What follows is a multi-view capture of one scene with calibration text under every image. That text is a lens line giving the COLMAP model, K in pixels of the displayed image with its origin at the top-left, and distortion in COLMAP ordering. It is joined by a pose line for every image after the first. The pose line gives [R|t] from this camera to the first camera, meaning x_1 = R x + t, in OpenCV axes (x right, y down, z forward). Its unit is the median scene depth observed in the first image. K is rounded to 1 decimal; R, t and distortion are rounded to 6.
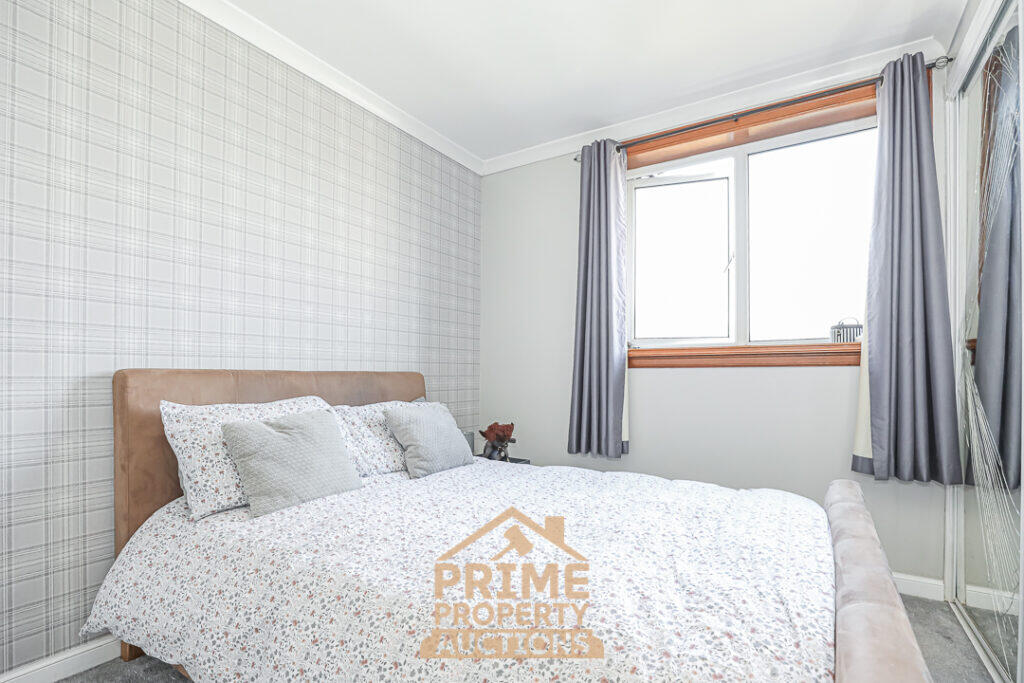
lens RADIAL K [[475.9, 0, 512.5], [0, 475.9, 369.5], [0, 0, 1]] dist [-0.021621, -0.000030]
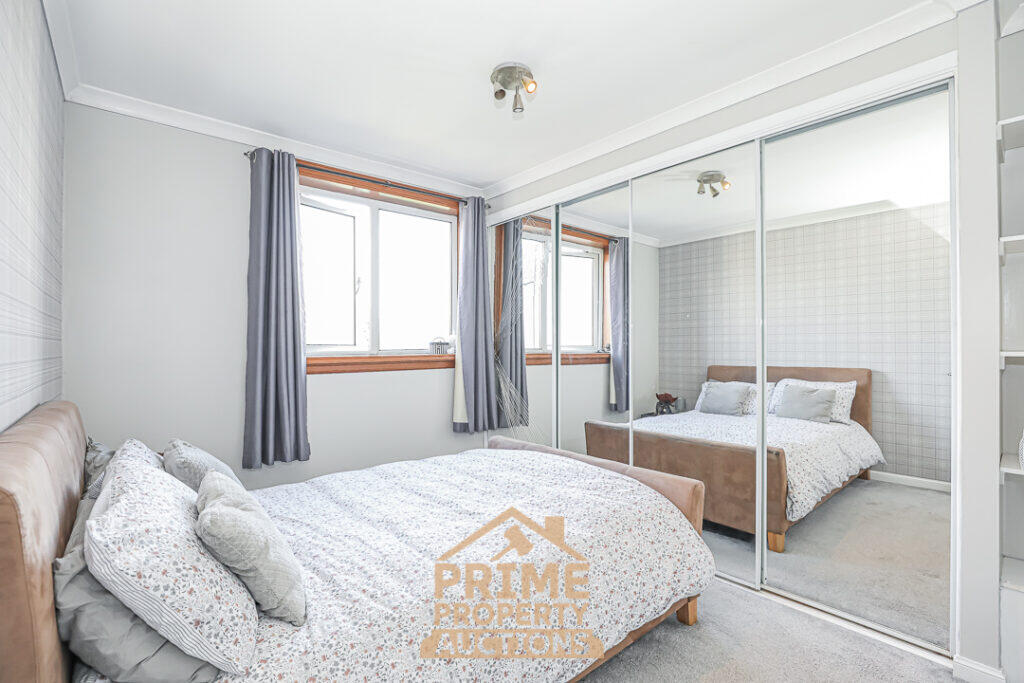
lens RADIAL K [[474.2, 0, 510.7], [0, 474.2, 346.5], [0, 0, 1]] dist [-0.003063, -0.000142]
pose [[0.302129, -0.002672, 0.953263, -0.764325], [-0.001444, 0.999994, 0.003261, -0.087582], [-0.953266, -0.002362, 0.302123, 0.285764]]
